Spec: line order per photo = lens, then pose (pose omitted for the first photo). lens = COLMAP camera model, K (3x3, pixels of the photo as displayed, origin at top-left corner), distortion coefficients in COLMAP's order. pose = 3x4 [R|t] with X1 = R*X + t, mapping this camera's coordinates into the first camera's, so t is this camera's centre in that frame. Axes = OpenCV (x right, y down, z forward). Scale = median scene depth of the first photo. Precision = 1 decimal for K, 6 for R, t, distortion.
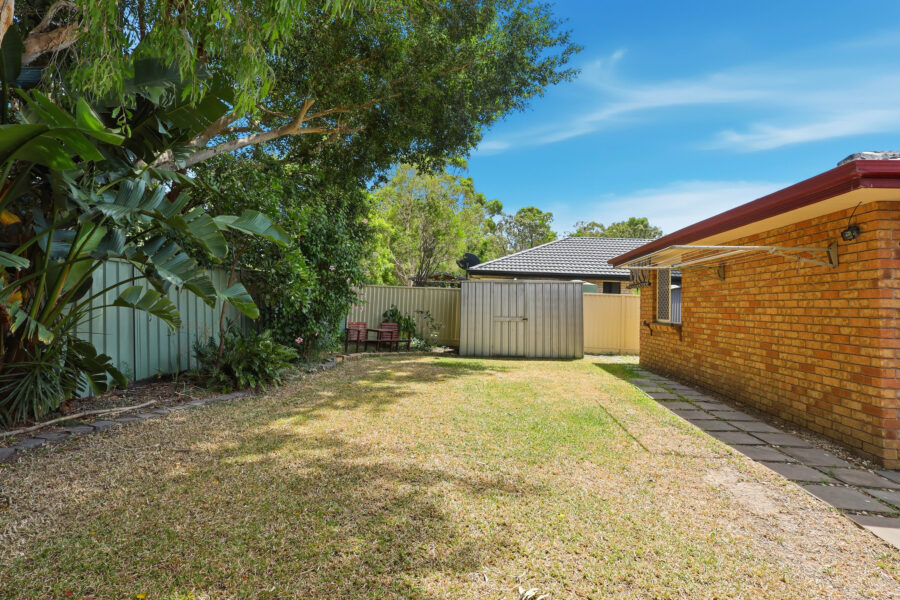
lens RADIAL K [[438.3, 0, 449.3], [0, 438.3, 278.5], [0, 0, 1]] dist [-0.005149, -0.000970]
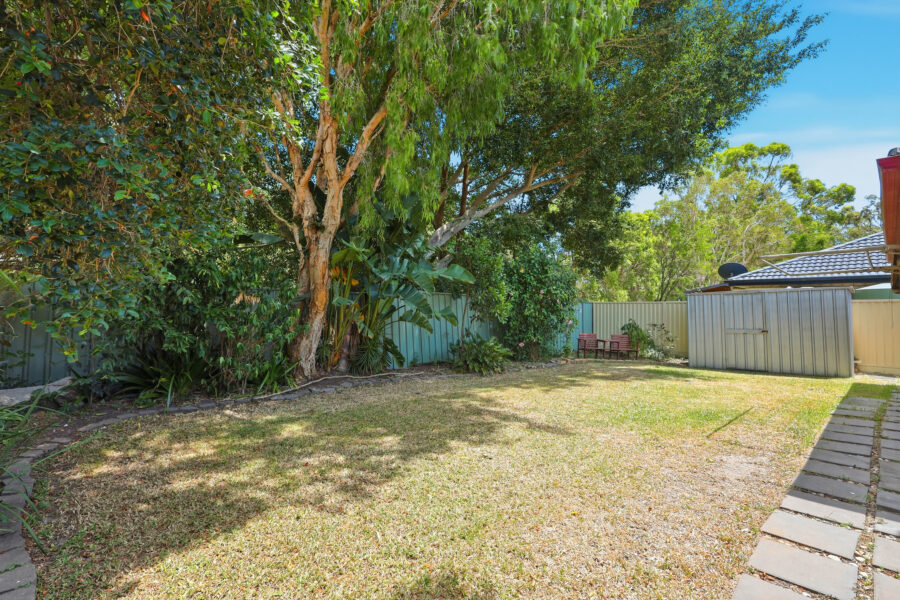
lens RADIAL K [[414.4, 0, 450.0], [0, 414.4, 300.0], [0, 0, 1]] dist [-0.000905, -0.000188]
pose [[0.760711, -0.046480, -0.647425, 0.238045], [0.052369, 0.998576, -0.010158, -0.000396], [0.646975, -0.026178, 0.762062, -0.105954]]
